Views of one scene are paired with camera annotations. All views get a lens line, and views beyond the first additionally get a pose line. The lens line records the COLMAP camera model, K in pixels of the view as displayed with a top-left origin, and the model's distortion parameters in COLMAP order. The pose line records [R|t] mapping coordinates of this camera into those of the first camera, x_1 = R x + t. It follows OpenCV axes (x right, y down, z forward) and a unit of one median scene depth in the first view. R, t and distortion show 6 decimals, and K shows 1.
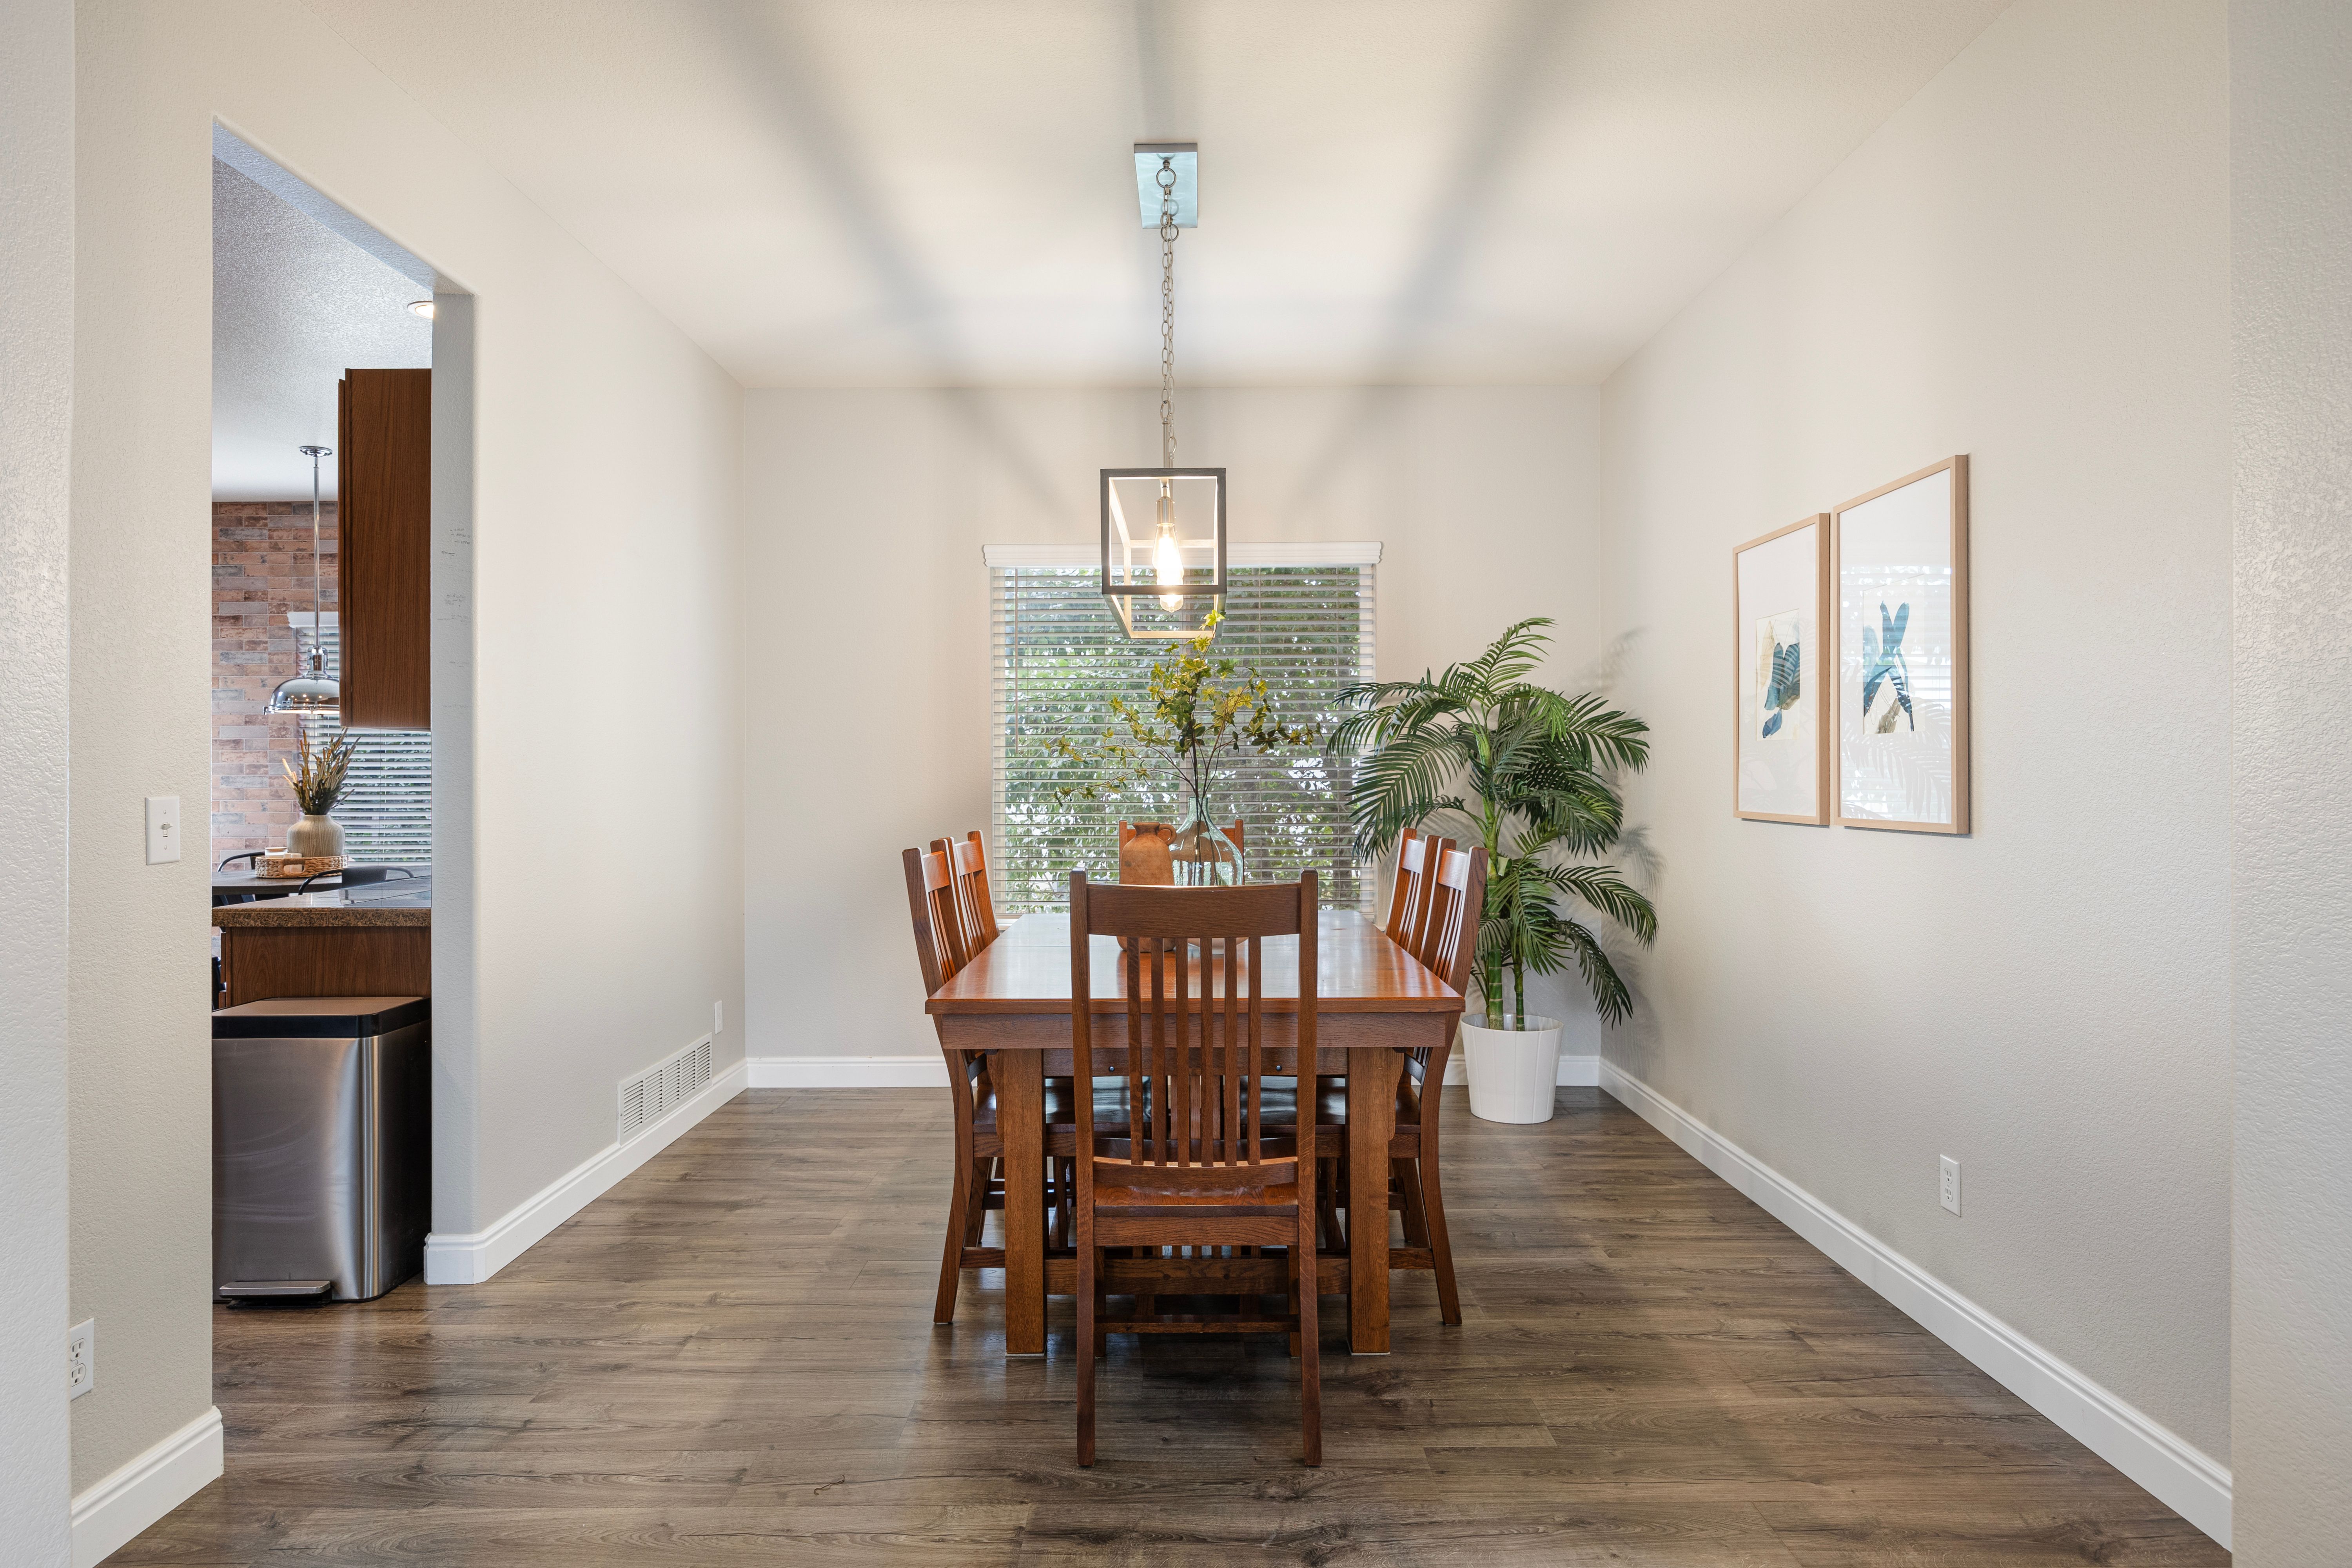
lens RADIAL K [[1355.7, 0, 1176.0], [0, 1355.7, 784.0], [0, 0, 1]] dist [-0.002407, -0.001443]
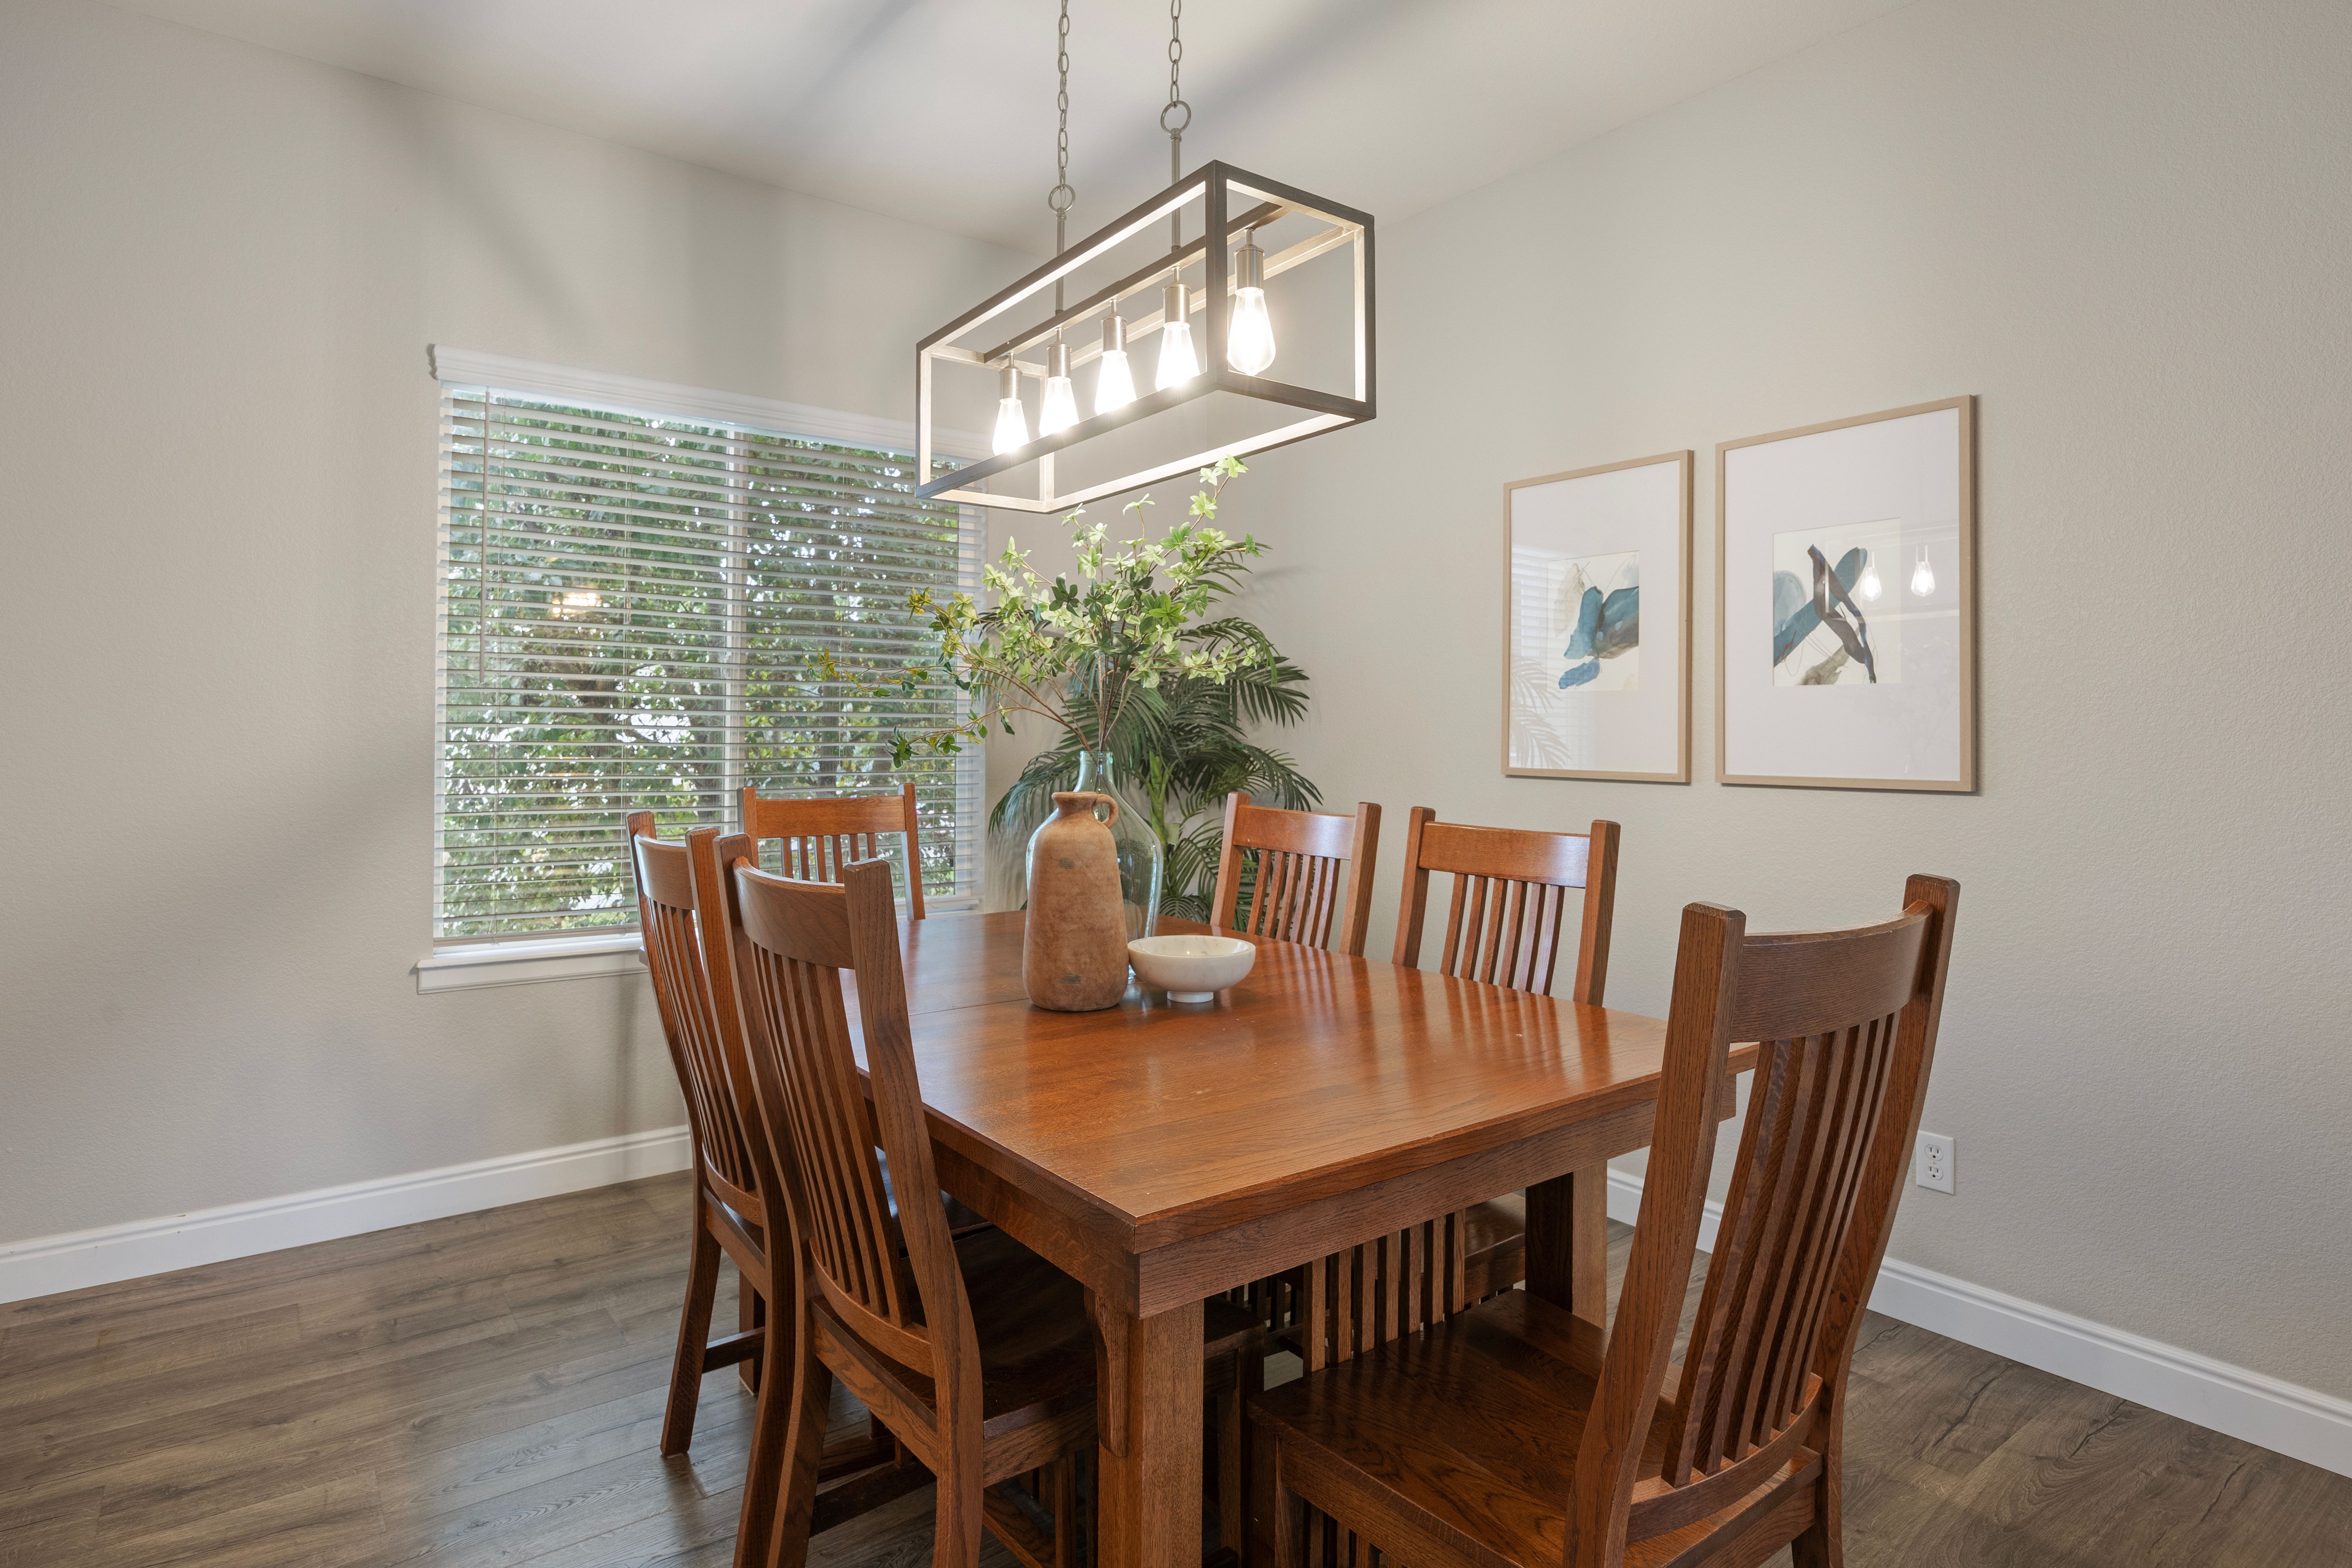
lens RADIAL K [[1251.4, 0, 1176.6], [0, 1251.4, 725.9], [0, 0, 1]] dist [-0.002494, -0.000049]
pose [[0.800297, 0.011990, 0.599484, -0.363043], [-0.006035, 0.999910, -0.011943, 0.004319], [-0.599573, 0.005940, 0.800298, 0.585636]]
